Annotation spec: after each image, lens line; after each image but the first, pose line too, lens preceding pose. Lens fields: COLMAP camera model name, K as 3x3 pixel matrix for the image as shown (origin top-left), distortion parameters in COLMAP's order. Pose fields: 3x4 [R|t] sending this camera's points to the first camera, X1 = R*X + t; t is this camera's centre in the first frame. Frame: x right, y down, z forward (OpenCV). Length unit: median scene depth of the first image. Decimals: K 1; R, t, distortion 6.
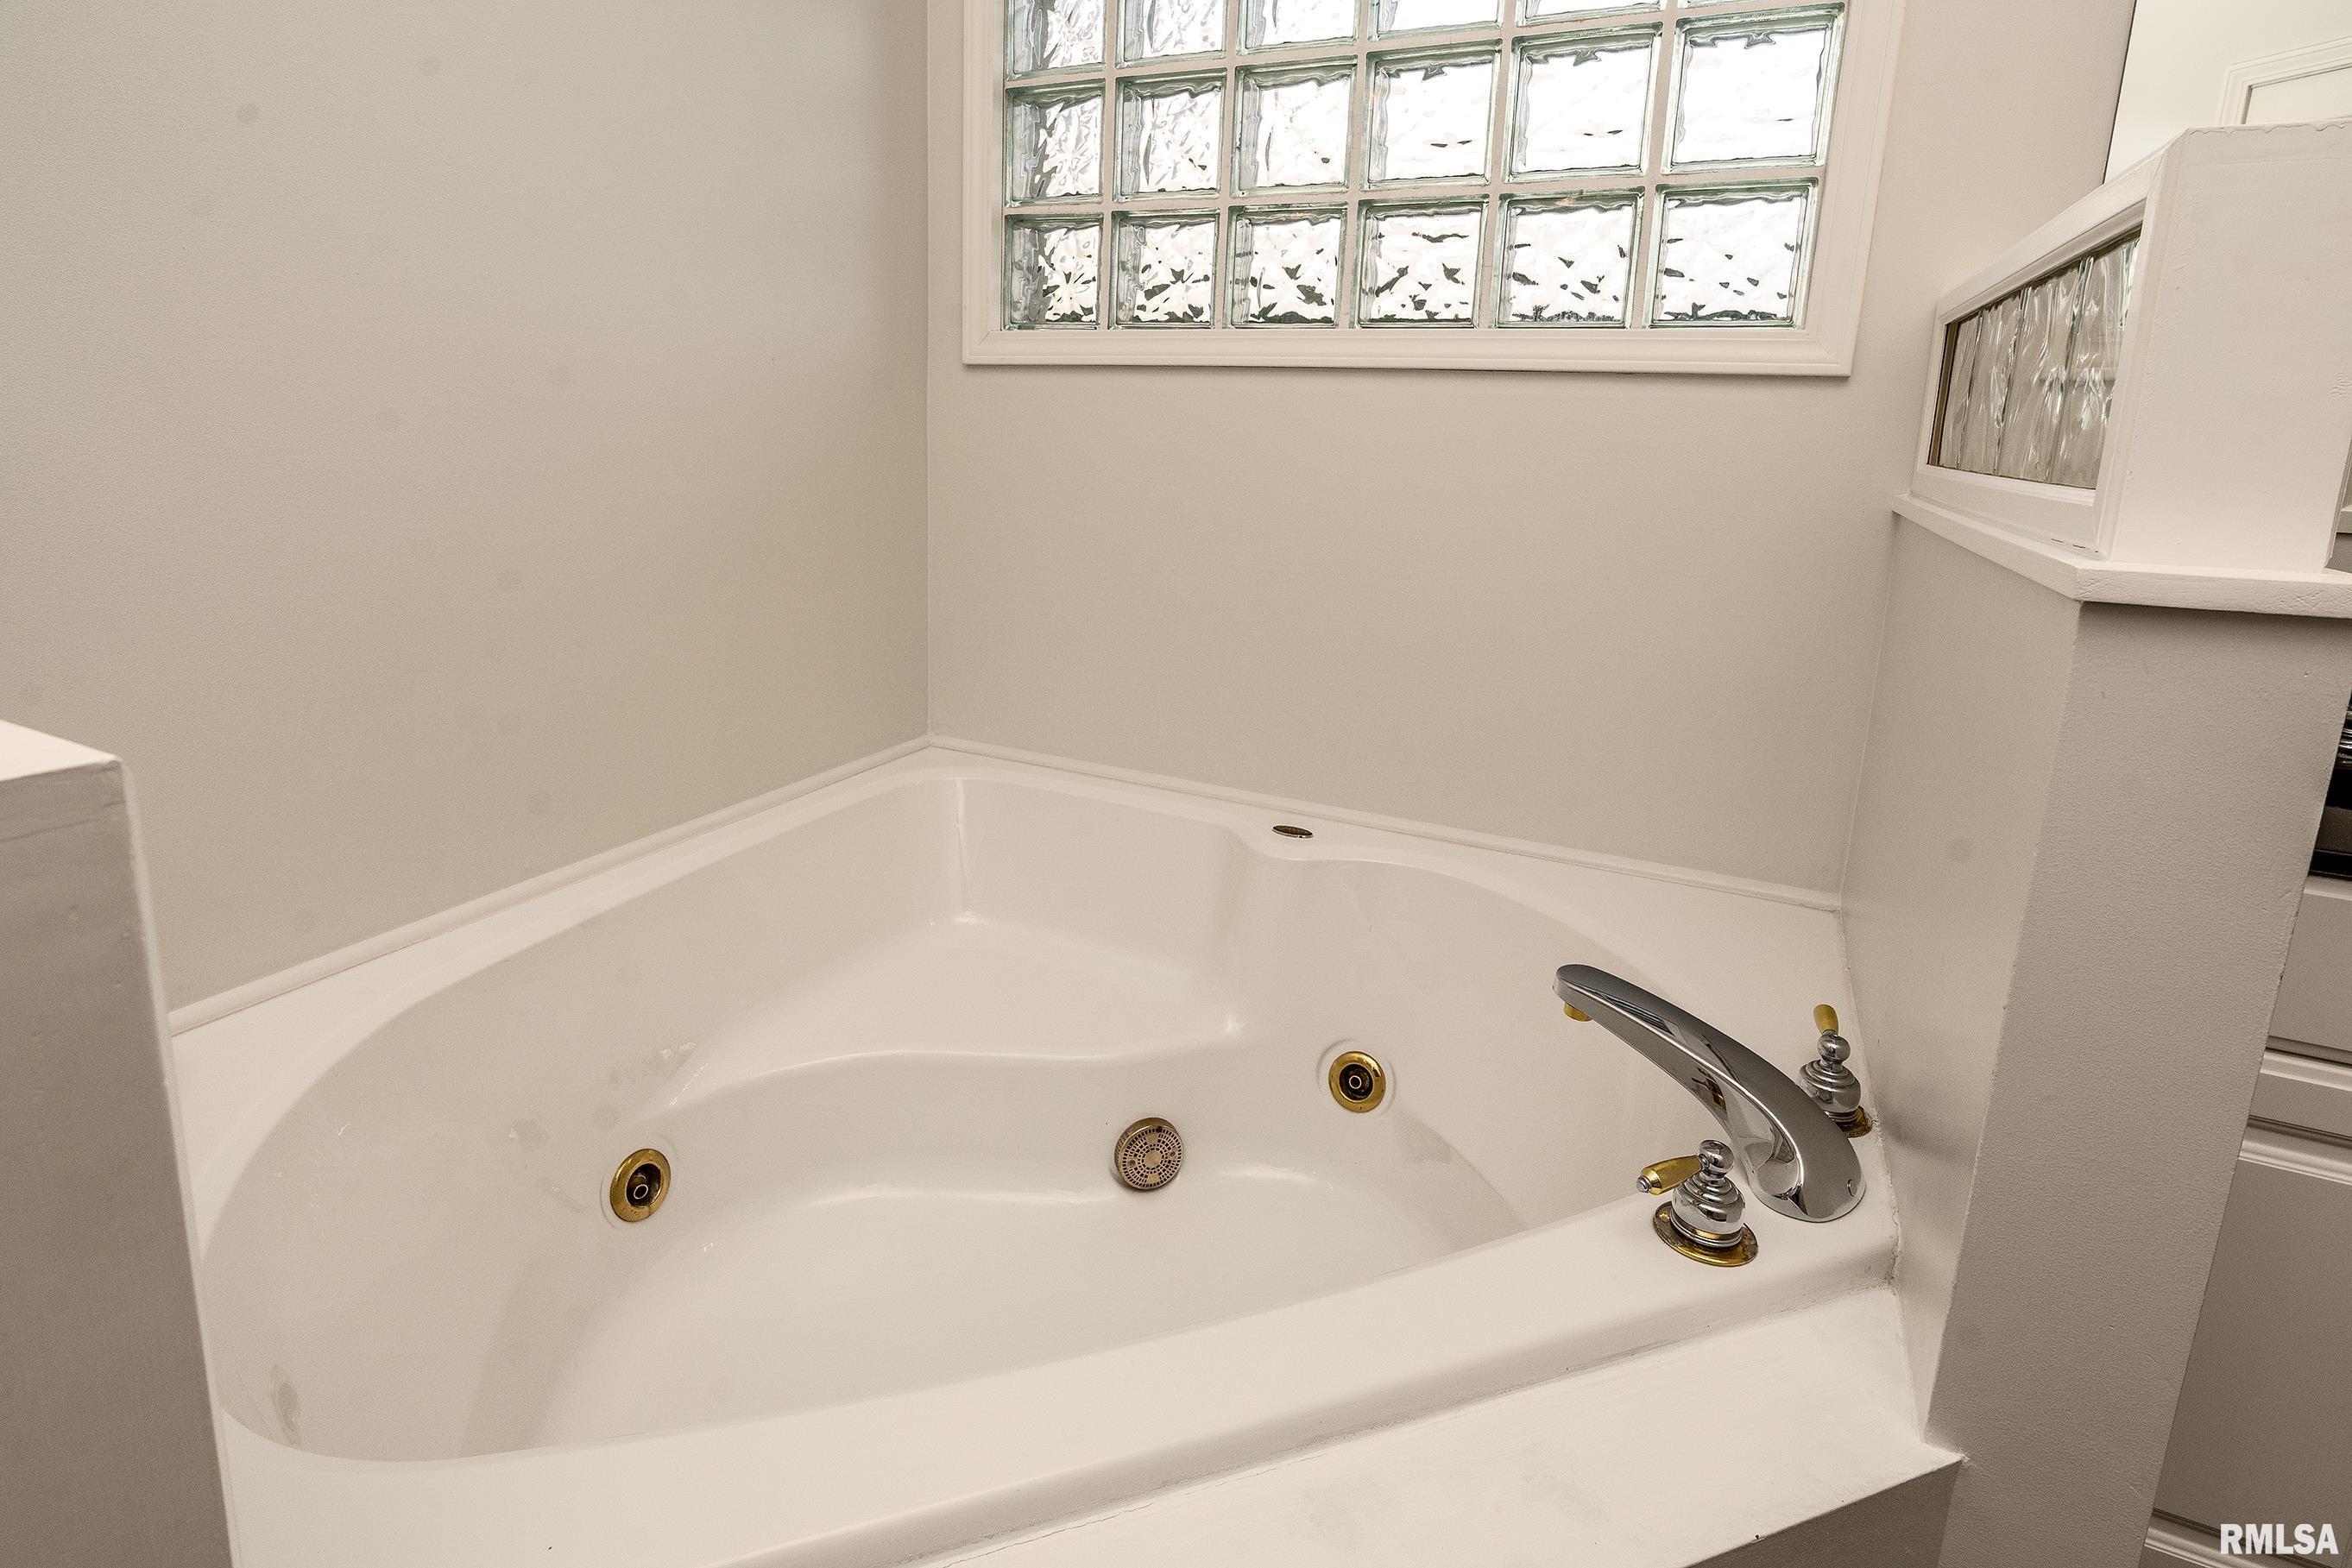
lens RADIAL K [[1104.3, 0, 1176.0], [0, 1104.3, 784.0], [0, 0, 1]] dist [0.000900, -0.000188]
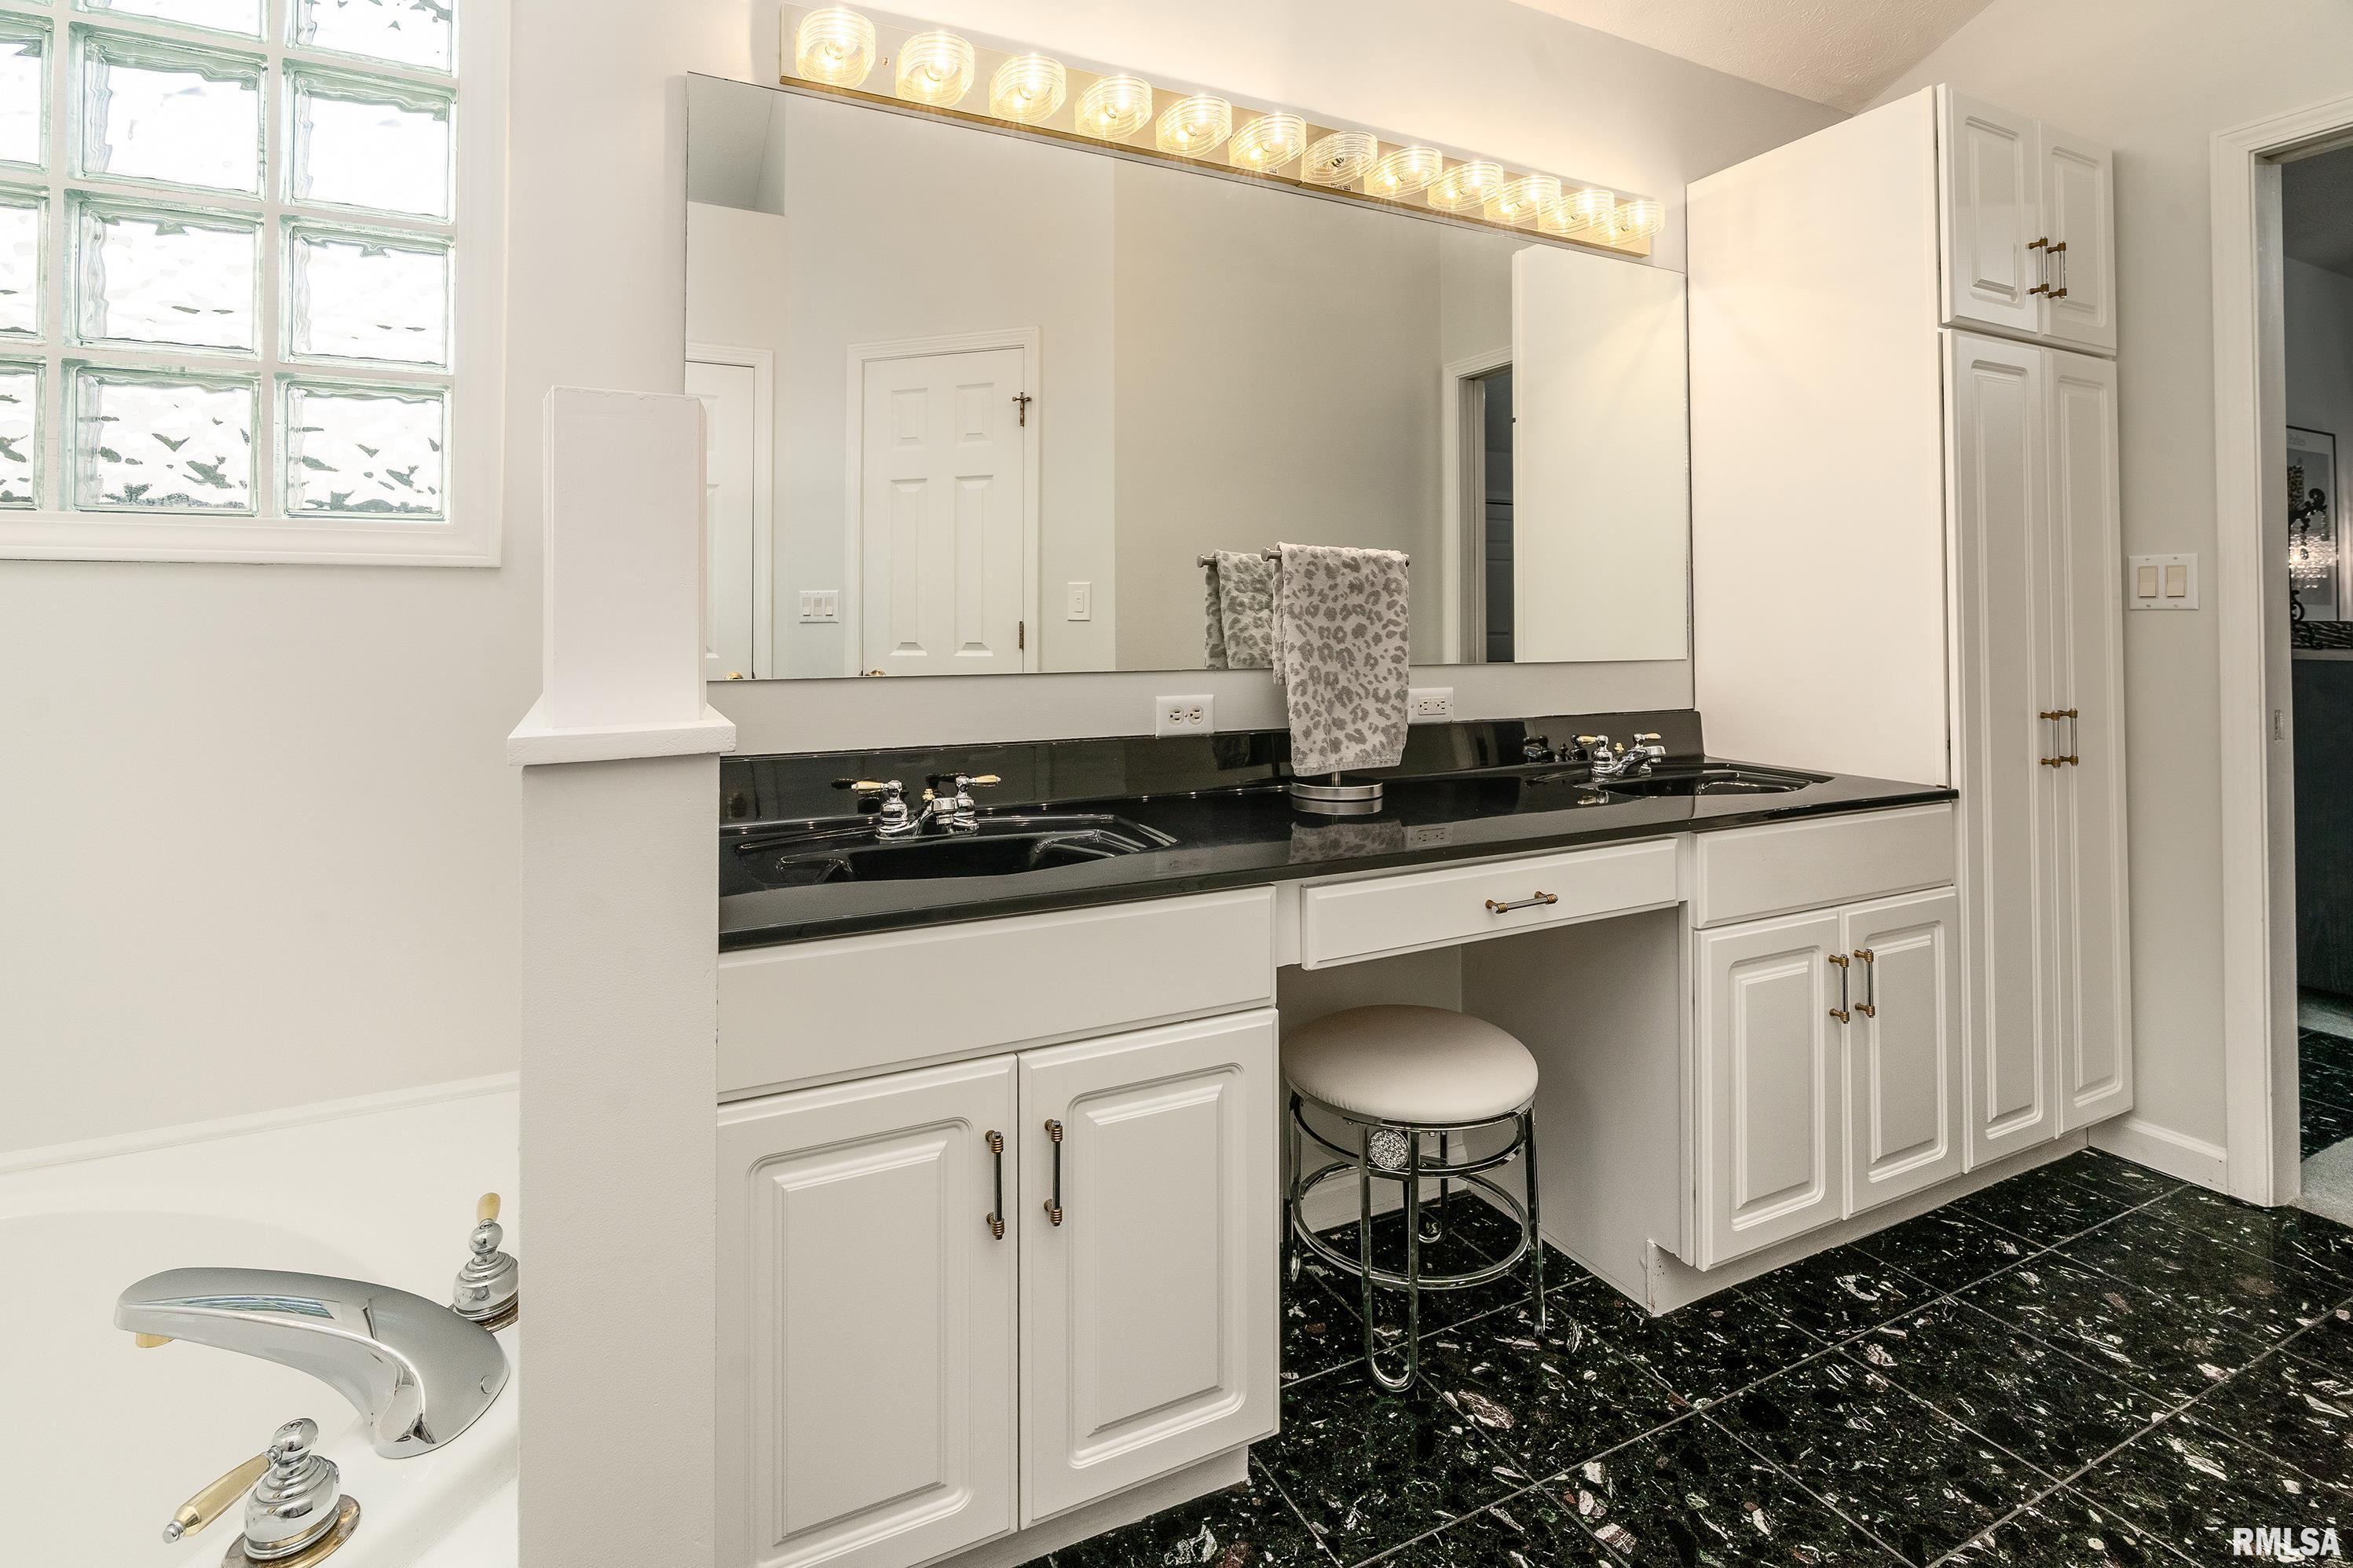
lens RADIAL K [[1080.0, 0, 1176.5], [0, 1080.0, 784.0], [0, 0, 1]] dist [-0.013211, 0.000363]
pose [[0.617382, -0.149624, 0.772303, 0.152678], [0.267581, 0.963148, -0.027307, 0.022790], [-0.739757, 0.223513, 0.634667, -0.060006]]
